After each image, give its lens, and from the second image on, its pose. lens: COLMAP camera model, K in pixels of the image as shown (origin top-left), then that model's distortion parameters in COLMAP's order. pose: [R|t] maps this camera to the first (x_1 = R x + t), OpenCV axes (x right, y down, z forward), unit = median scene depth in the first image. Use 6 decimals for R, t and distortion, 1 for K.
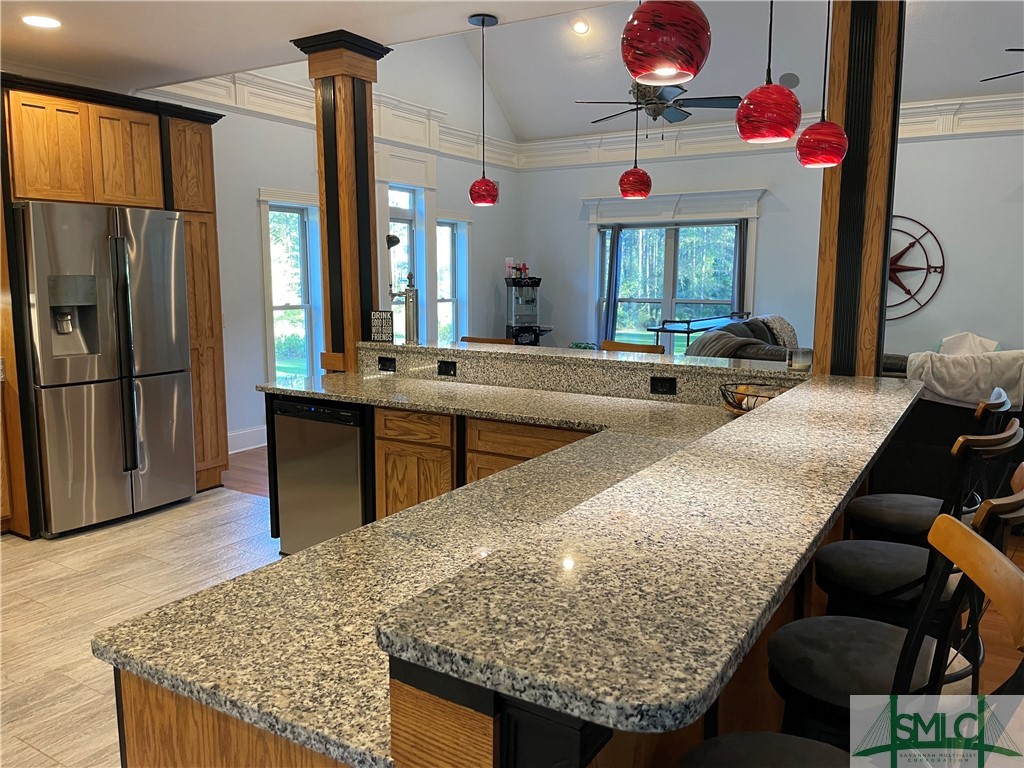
lens RADIAL K [[781.3, 0, 513.8], [0, 781.3, 375.7], [0, 0, 1]] dist [0.074178, -0.104174]
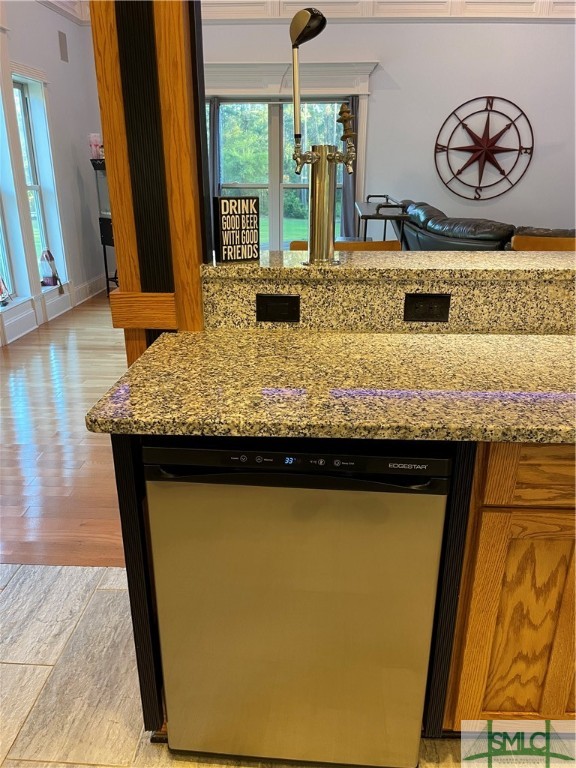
lens RADIAL K [[586.0, 0, 287.8], [0, 586.0, 382.7], [0, 0, 1]] dist [0.074178, -0.104174]
pose [[0.875046, -0.166305, 0.454573, -0.193098], [0.064574, 0.970838, 0.230875, -0.031369], [-0.479712, -0.172673, 0.860267, 0.382227]]
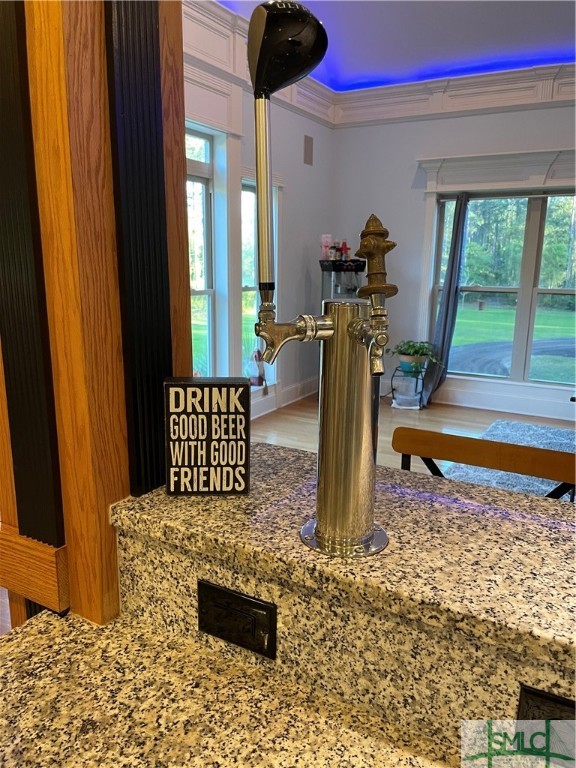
lens RADIAL K [[586.0, 0, 283.9], [0, 586.0, 380.9], [0, 0, 1]] dist [0.074178, -0.104174]
pose [[0.999268, 0.001602, 0.038229, -0.088792], [-0.004525, 0.997058, 0.076514, -0.057685], [-0.037994, -0.076631, 0.996335, 0.474981]]
